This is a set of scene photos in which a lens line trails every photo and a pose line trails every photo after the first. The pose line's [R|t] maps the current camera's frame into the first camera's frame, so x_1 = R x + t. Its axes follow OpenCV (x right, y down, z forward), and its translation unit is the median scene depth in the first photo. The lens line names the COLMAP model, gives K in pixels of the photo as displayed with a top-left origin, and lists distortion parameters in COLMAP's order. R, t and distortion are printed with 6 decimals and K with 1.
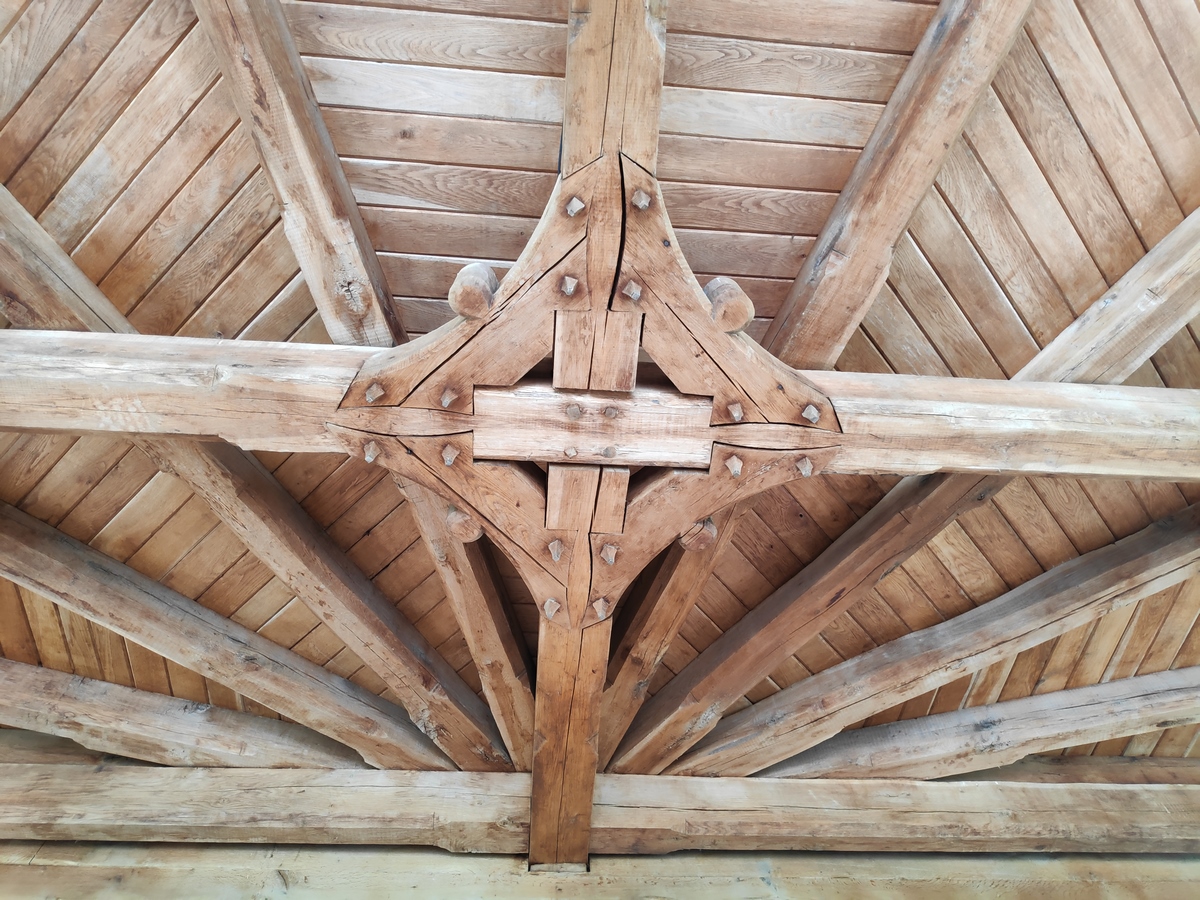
lens RADIAL K [[859.6, 0, 602.2], [0, 859.6, 448.9], [0, 0, 1]] dist [0.007434, -0.039288]
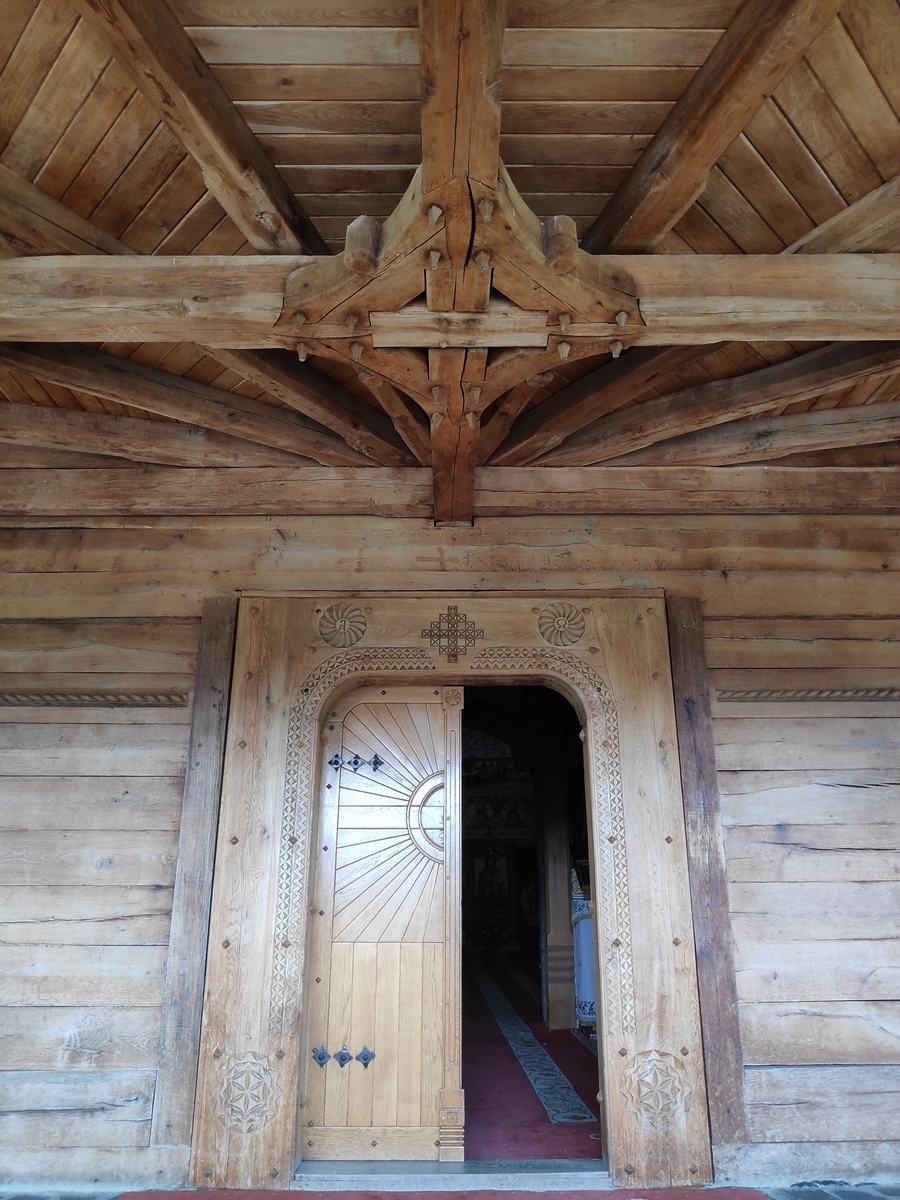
lens RADIAL K [[859.6, 0, 453.7], [0, 859.6, 606.0], [0, 0, 1]] dist [0.007434, -0.039288]
pose [[0.997219, 0.017770, -0.072372, 0.081592], [0.037844, 0.715855, 0.697222, -0.616176], [0.064197, -0.698023, 0.713192, -0.261348]]
